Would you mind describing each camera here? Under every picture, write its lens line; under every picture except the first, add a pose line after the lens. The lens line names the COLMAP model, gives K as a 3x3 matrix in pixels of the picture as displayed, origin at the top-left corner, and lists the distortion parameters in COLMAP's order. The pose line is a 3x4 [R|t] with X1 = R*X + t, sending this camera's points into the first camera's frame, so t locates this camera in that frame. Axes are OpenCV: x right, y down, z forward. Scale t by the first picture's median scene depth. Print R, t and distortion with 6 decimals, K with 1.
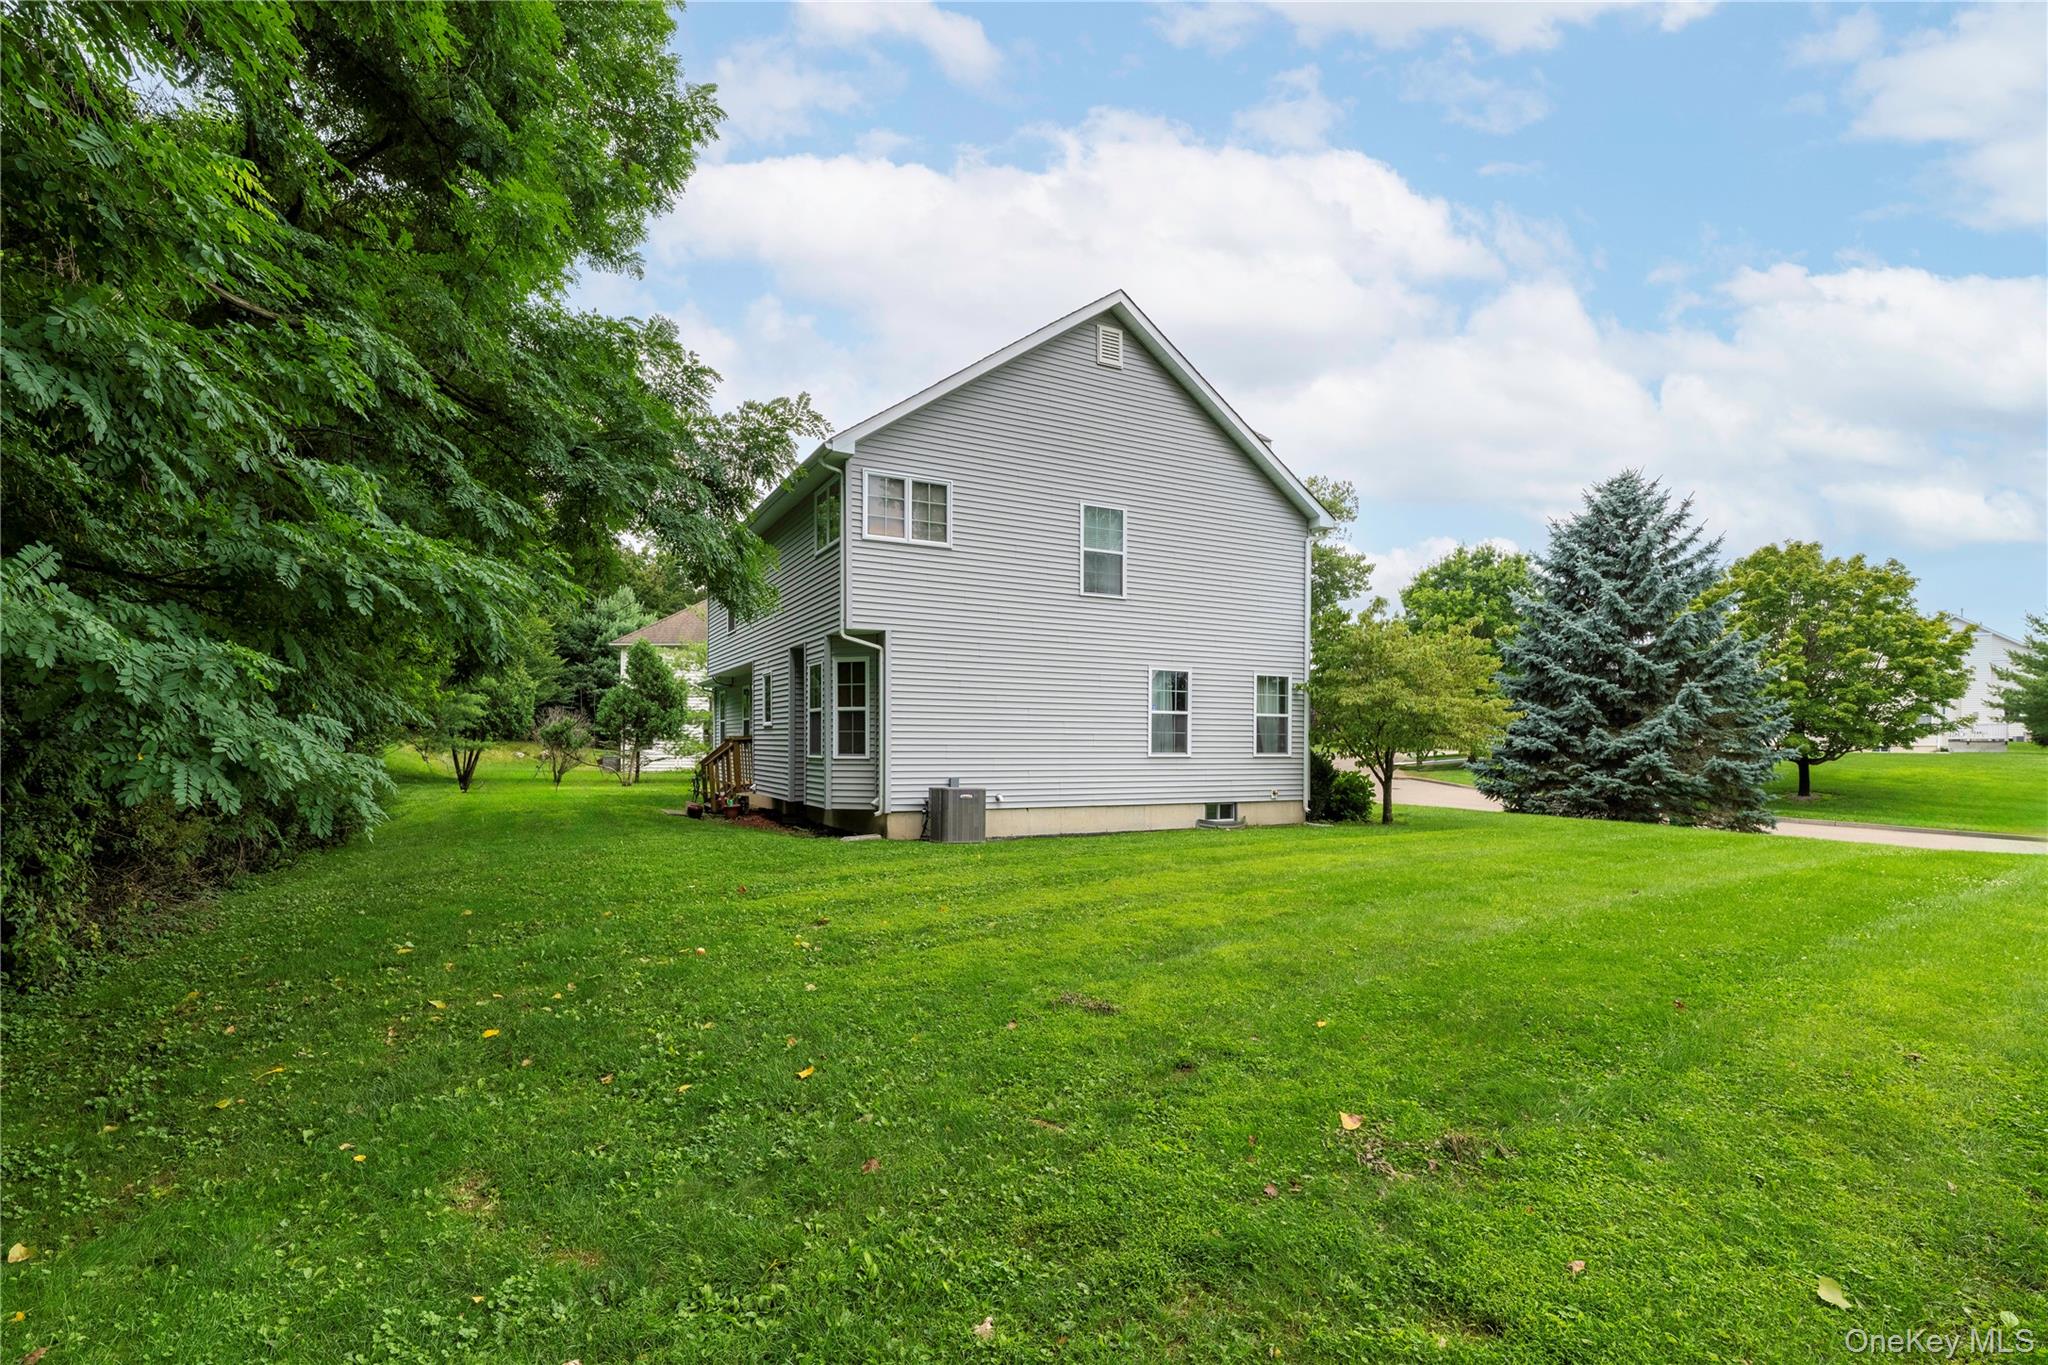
lens RADIAL K [[956.0, 0, 1024.4], [0, 956.0, 766.7], [0, 0, 1]] dist [0.002085, 0.000068]
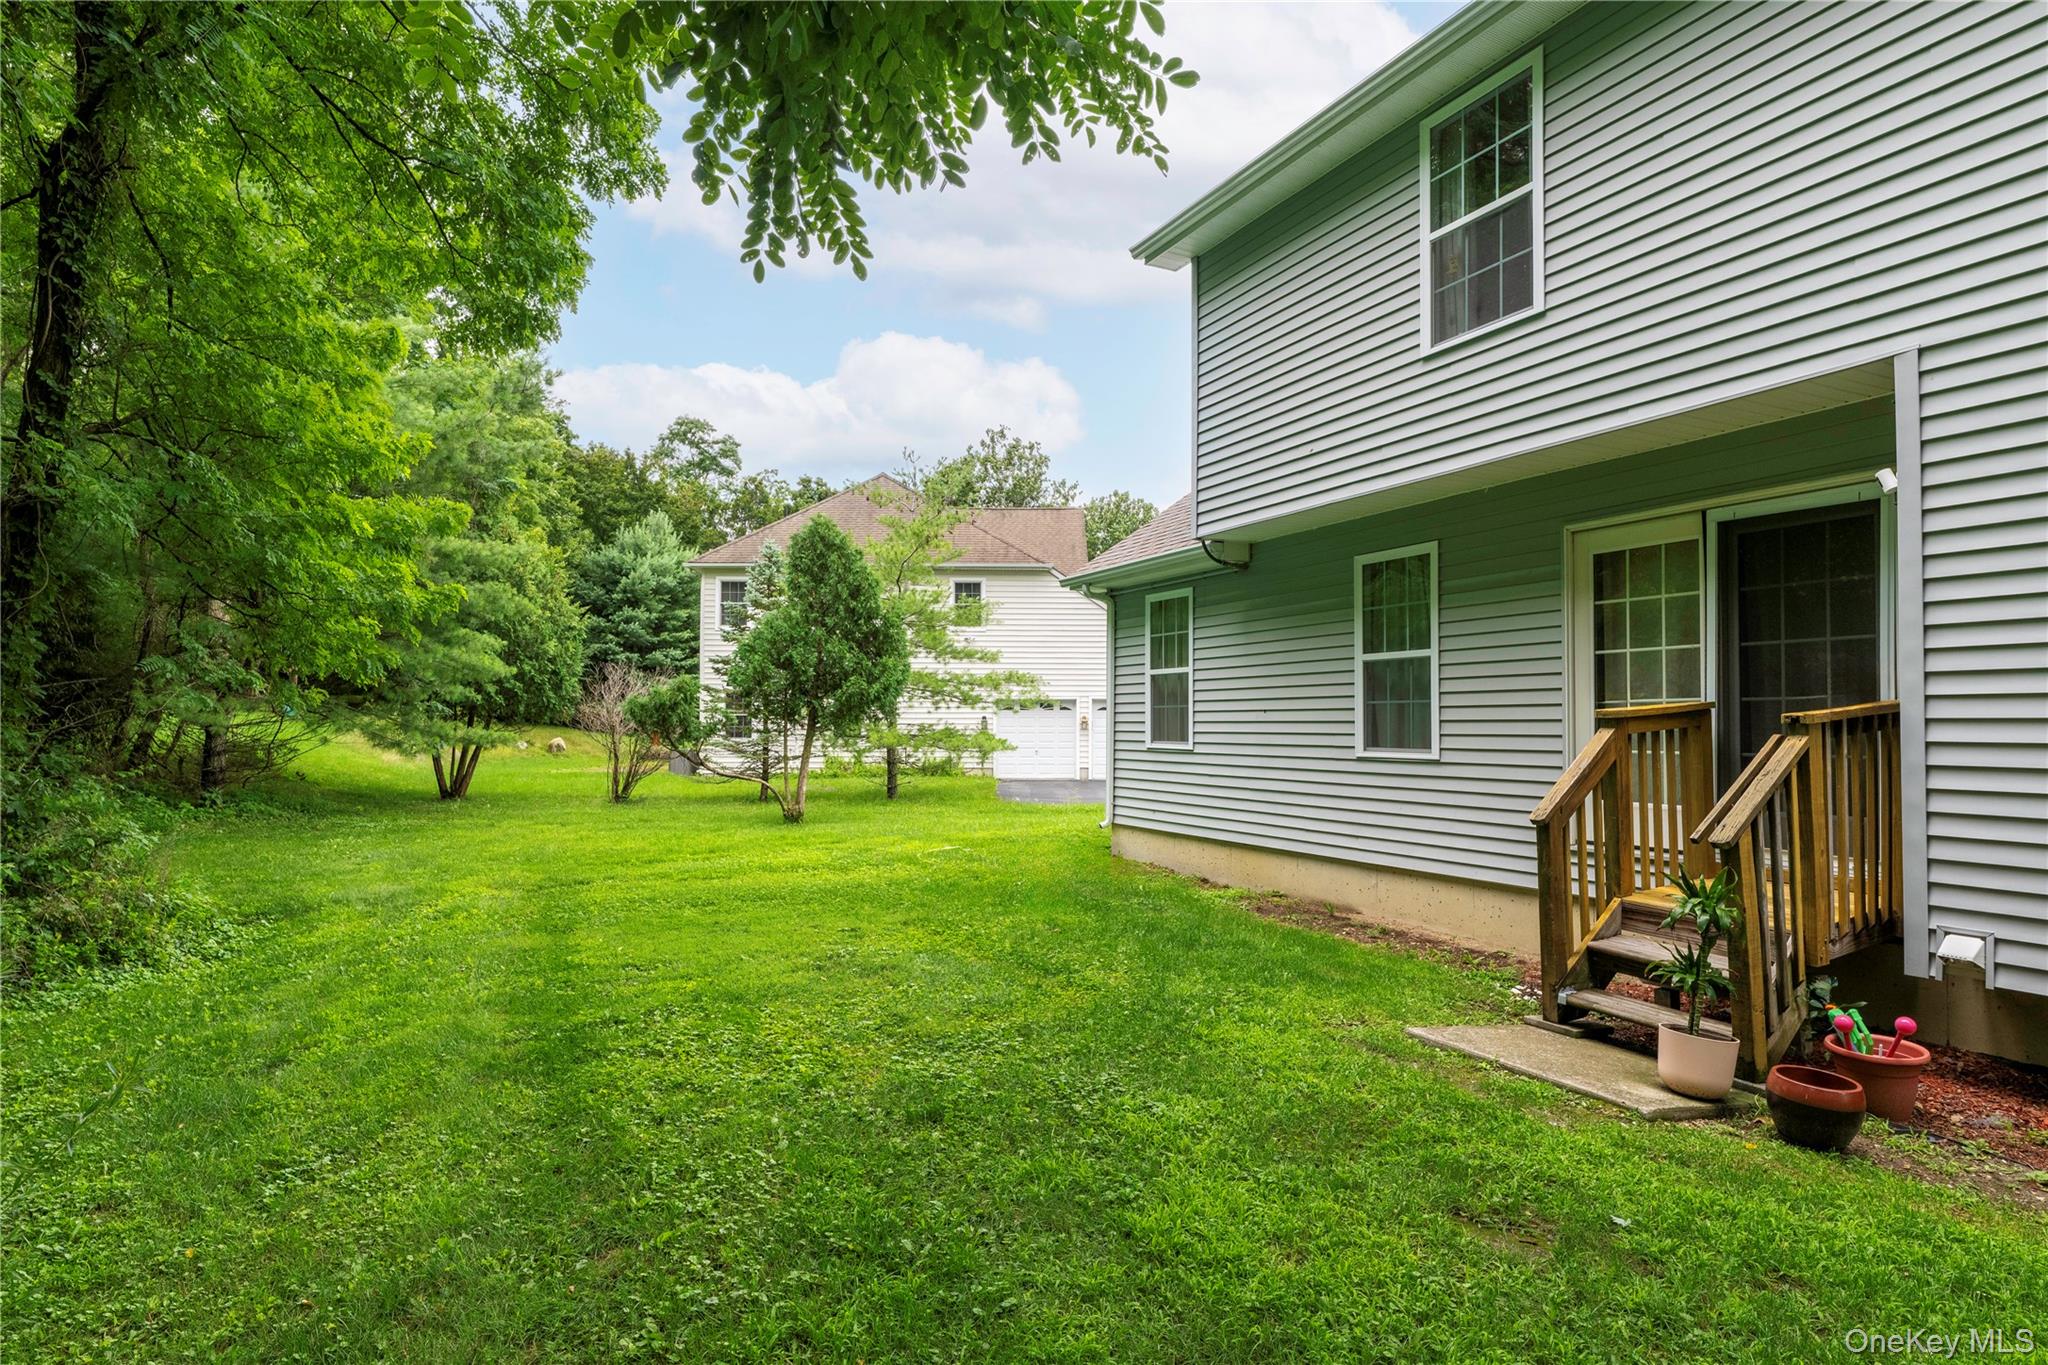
lens RADIAL K [[1053.1, 0, 1021.5], [0, 1053.1, 690.7], [0, 0, 1]] dist [-0.011968, -0.000060]
pose [[0.999920, -0.006847, -0.010679, -0.286778], [0.006246, 0.998452, -0.055272, -0.013557], [0.011041, 0.055201, 0.998414, 0.457651]]
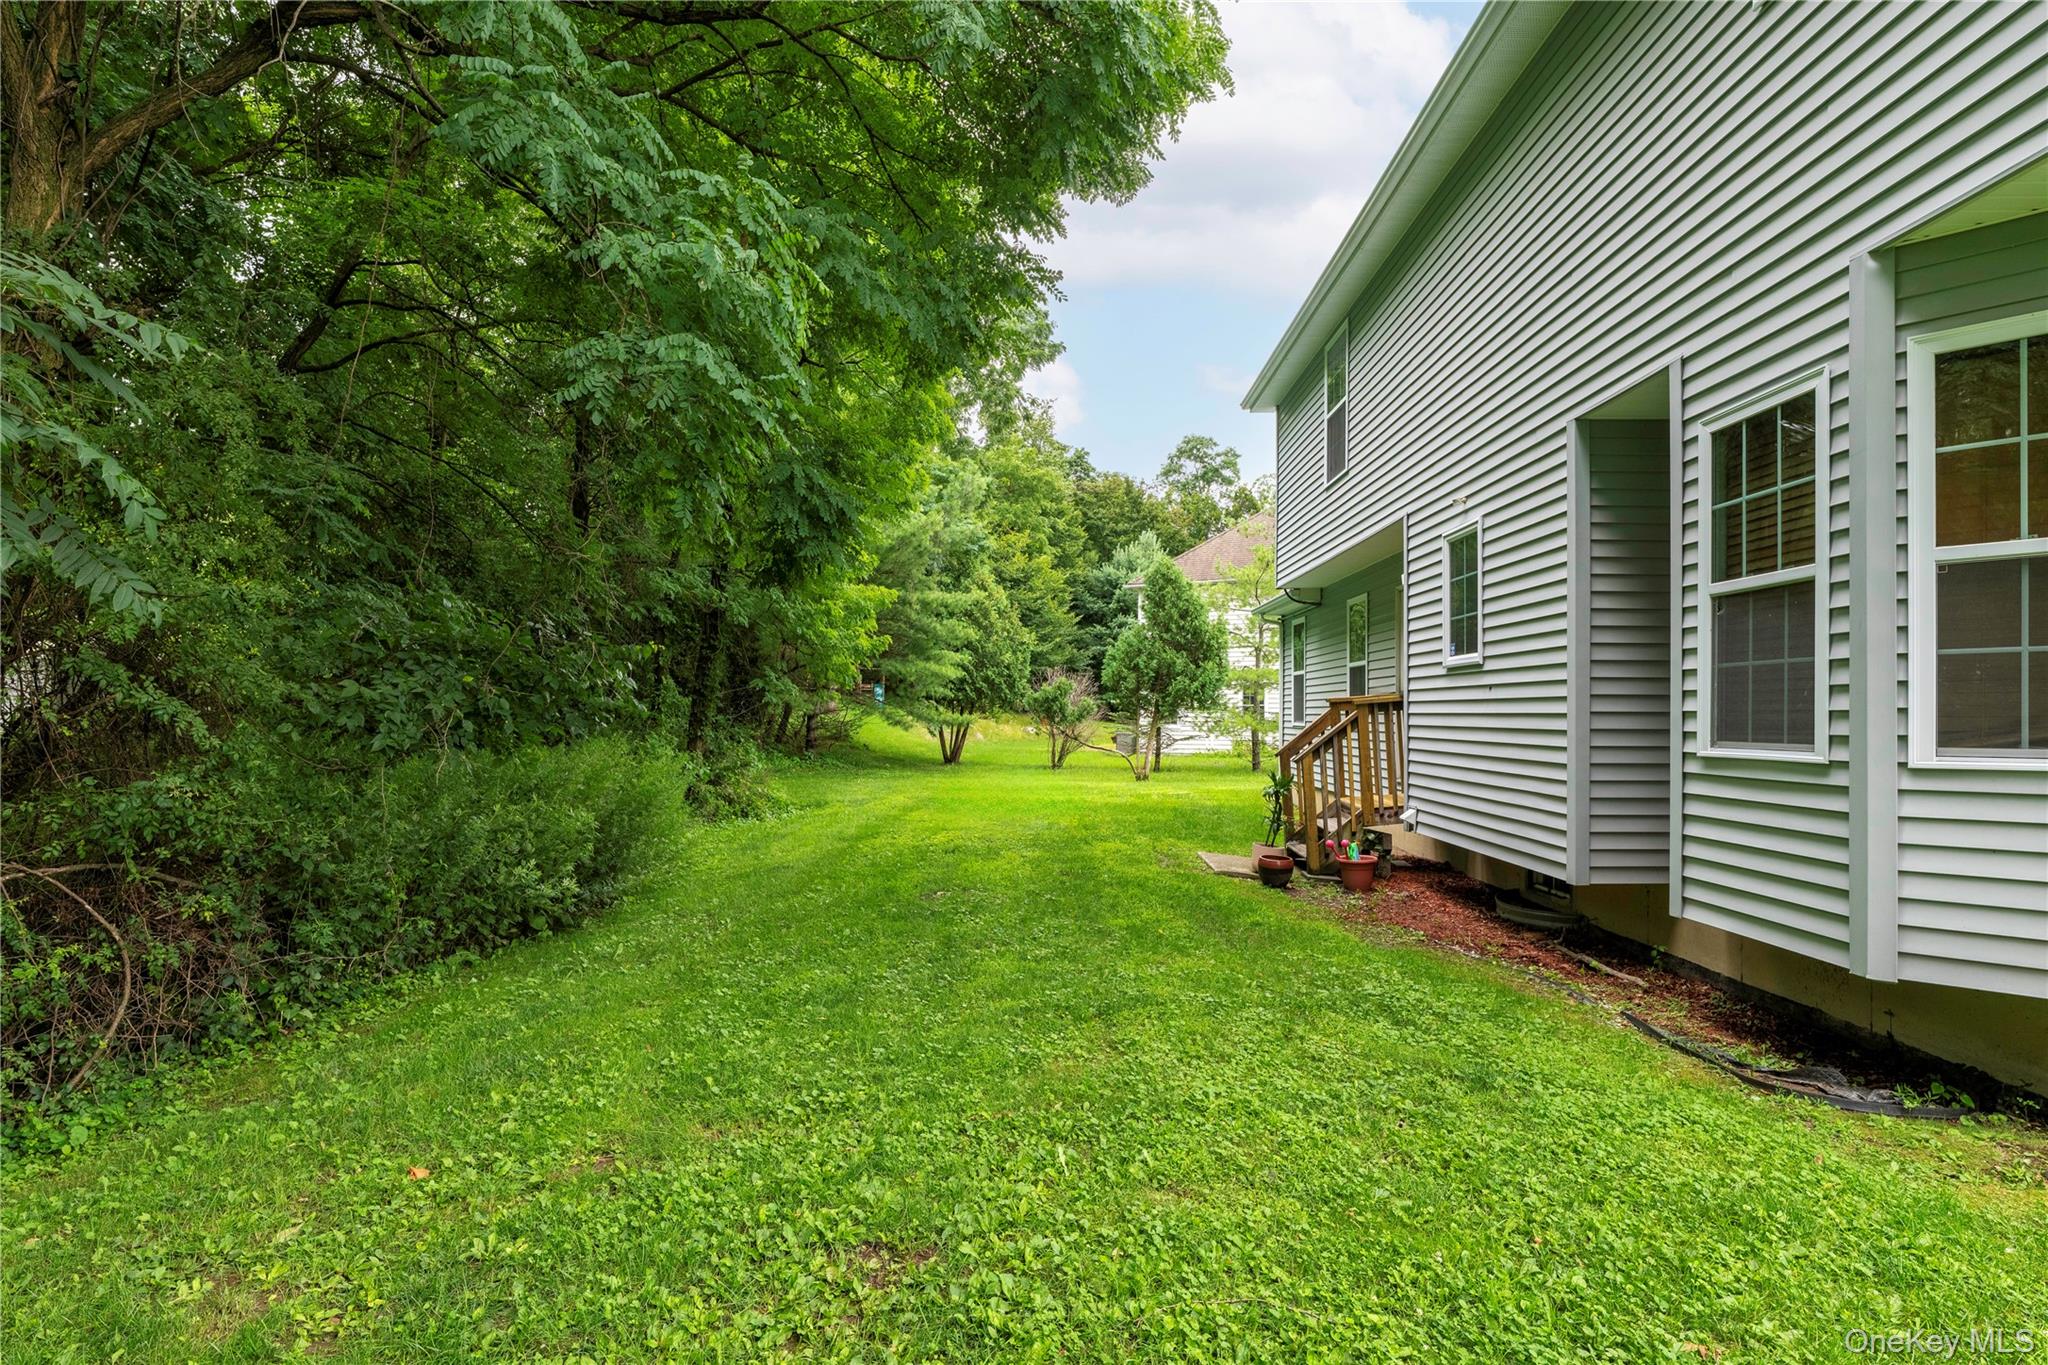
lens RADIAL K [[1053.1, 0, 1023.4], [0, 1053.1, 699.1], [0, 0, 1]] dist [-0.011968, -0.000060]
pose [[0.870468, -0.011958, -0.492080, -0.122108], [-0.008263, 0.999209, -0.038898, -0.006237], [0.492156, 0.037925, 0.869680, 0.309619]]
